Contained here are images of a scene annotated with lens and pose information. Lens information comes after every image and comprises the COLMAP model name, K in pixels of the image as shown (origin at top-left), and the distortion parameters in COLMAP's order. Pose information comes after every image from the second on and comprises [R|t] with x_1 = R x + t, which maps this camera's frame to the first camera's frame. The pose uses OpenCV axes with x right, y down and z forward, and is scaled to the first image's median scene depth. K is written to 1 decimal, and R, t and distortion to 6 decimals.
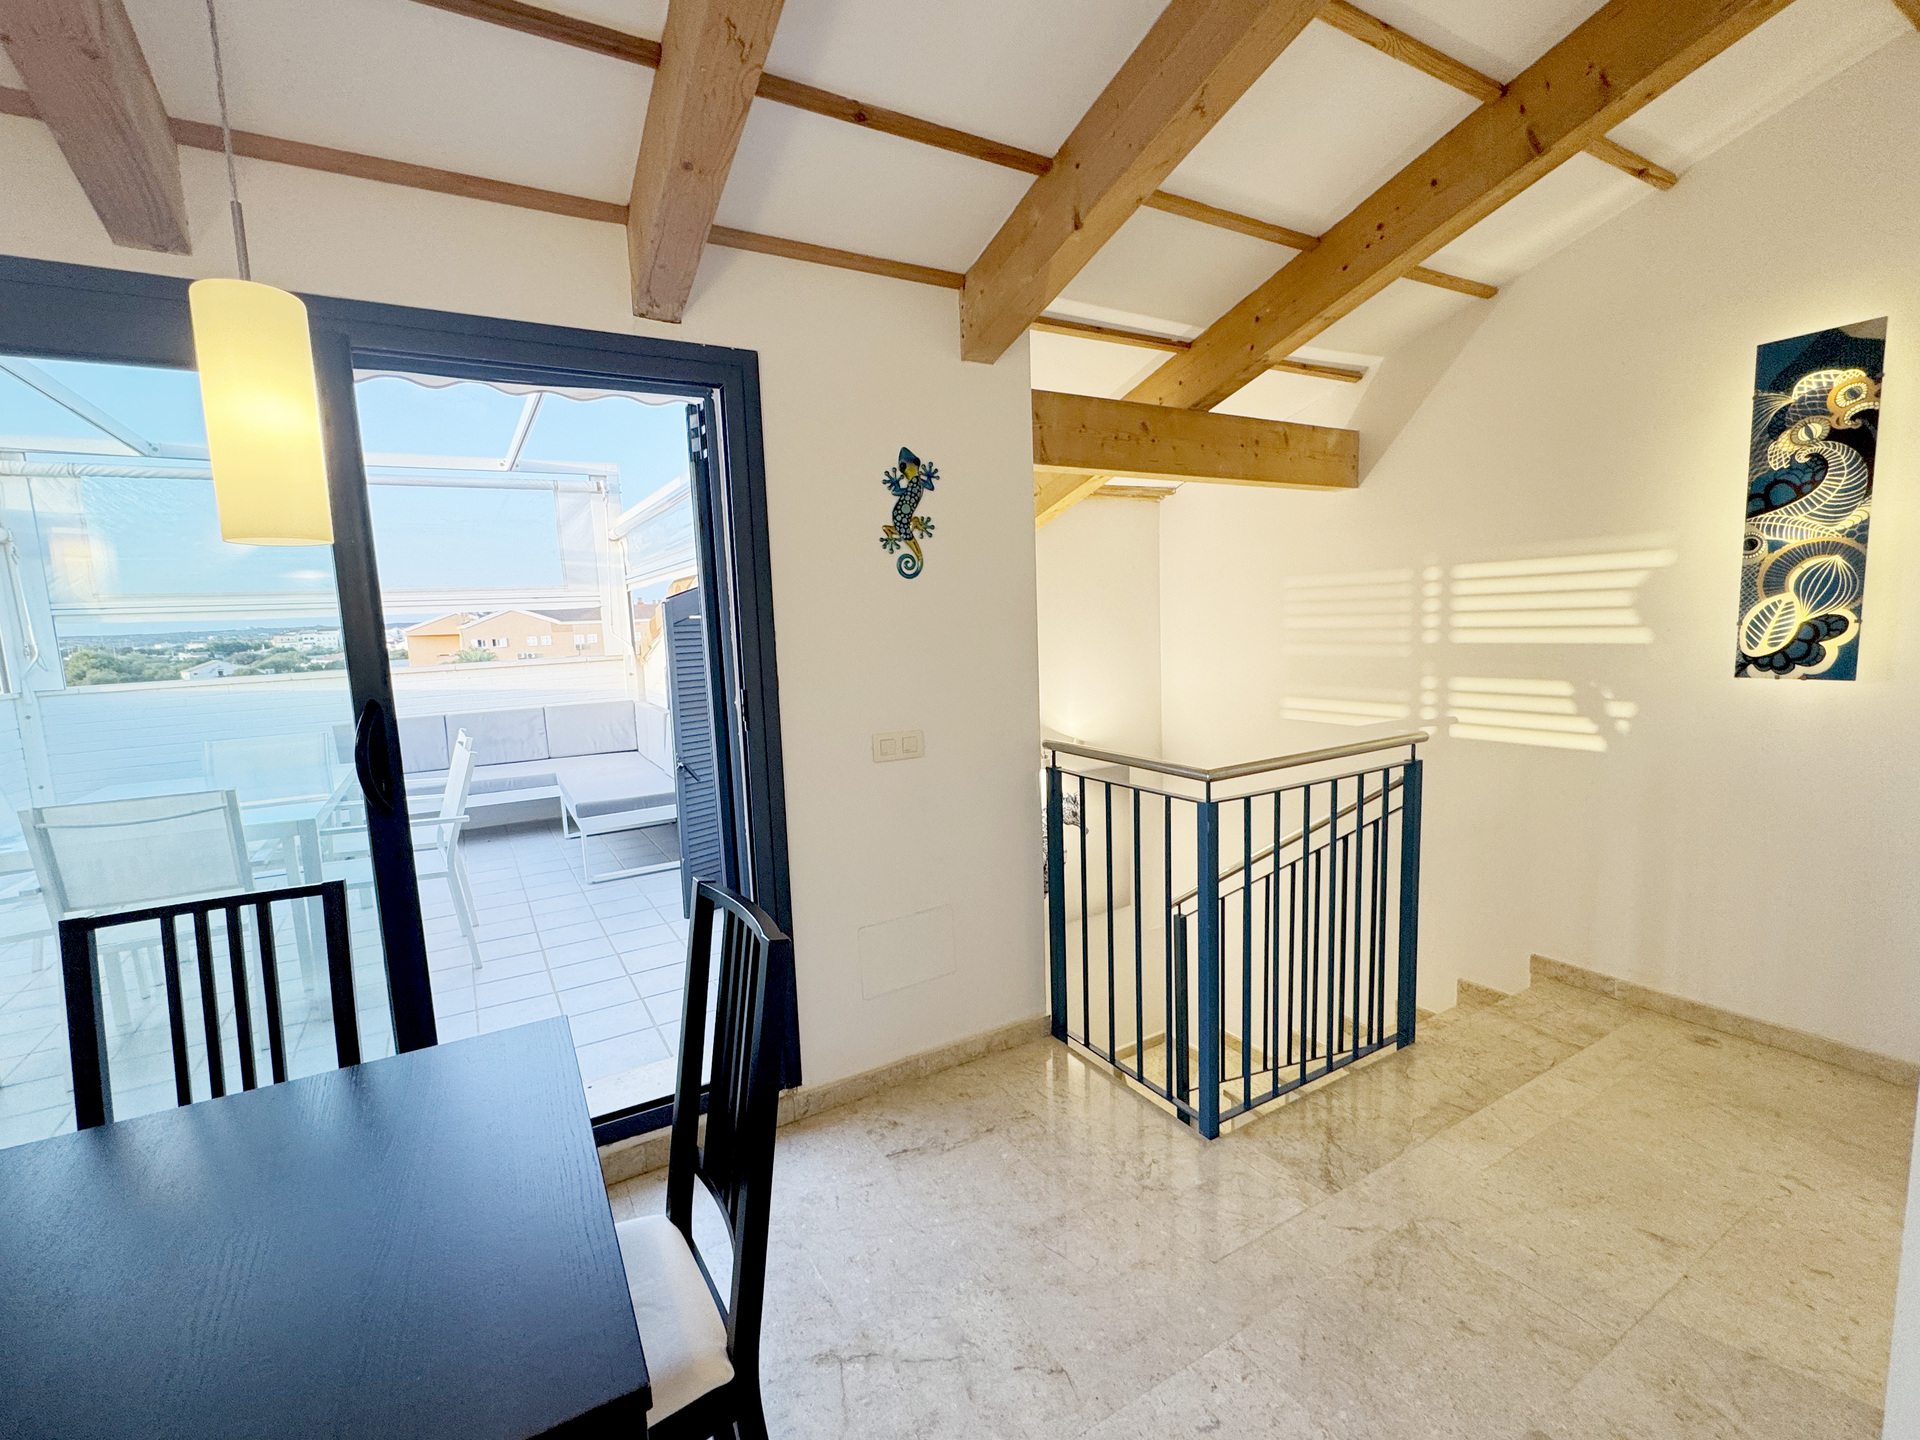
lens RADIAL K [[848.7, 0, 960.0], [0, 848.7, 720.0], [0, 0, 1]] dist [-0.003580, -0.000267]
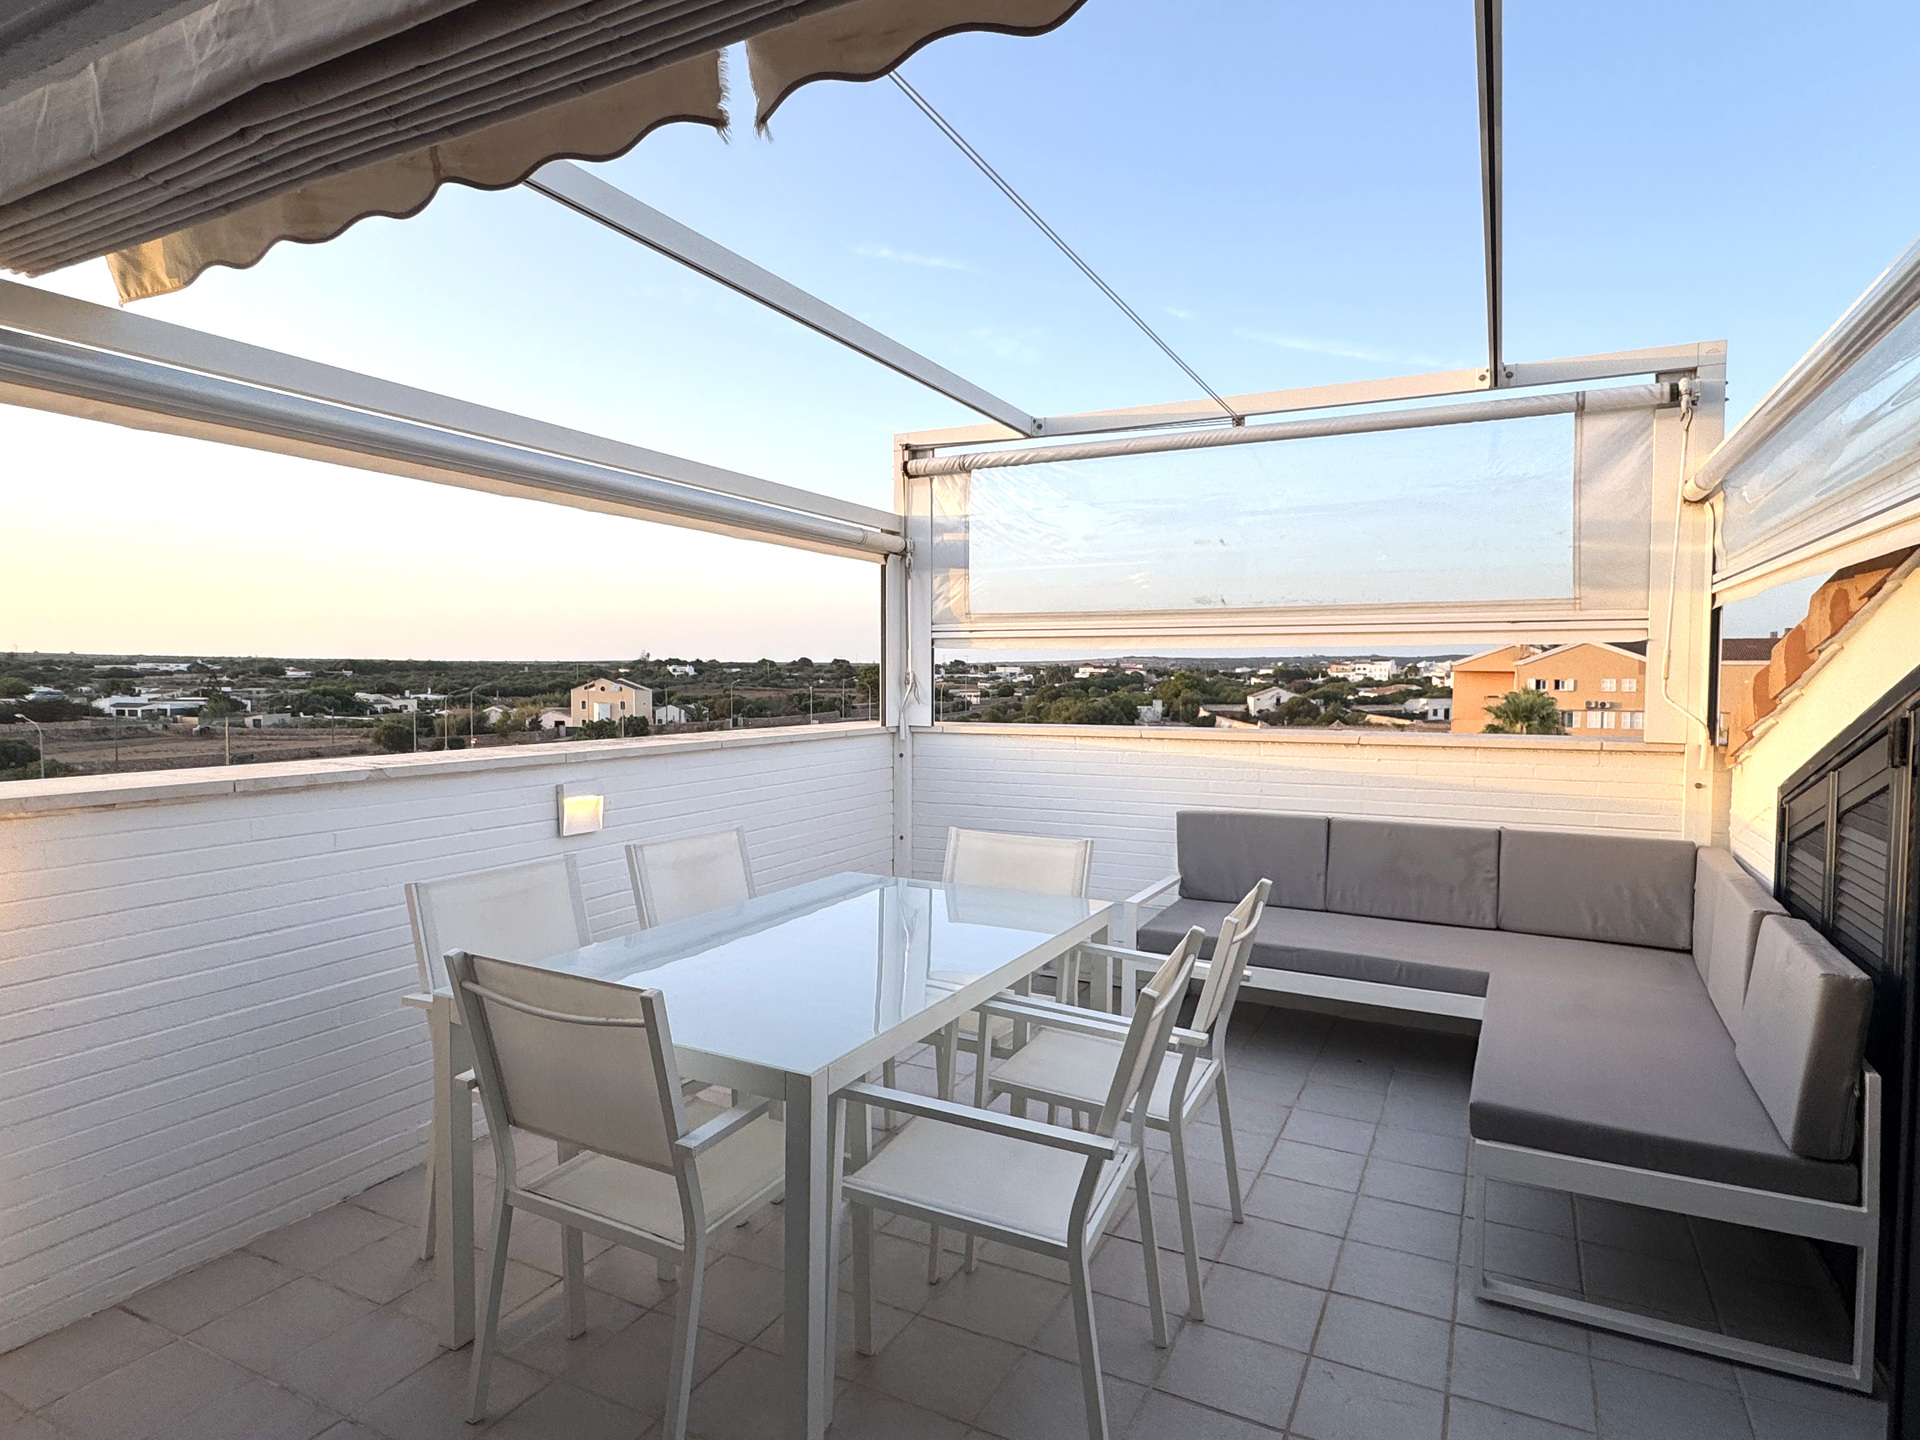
lens RADIAL K [[1084.7, 0, 960.0], [0, 1084.7, 720.0], [0, 0, 1]] dist [-0.005733, -0.001207]
pose [[0.530277, 0.079427, -0.844096, -0.107475], [-0.127216, 0.991784, 0.013404, -0.046900], [0.838226, 0.100275, 0.536025, 0.345966]]
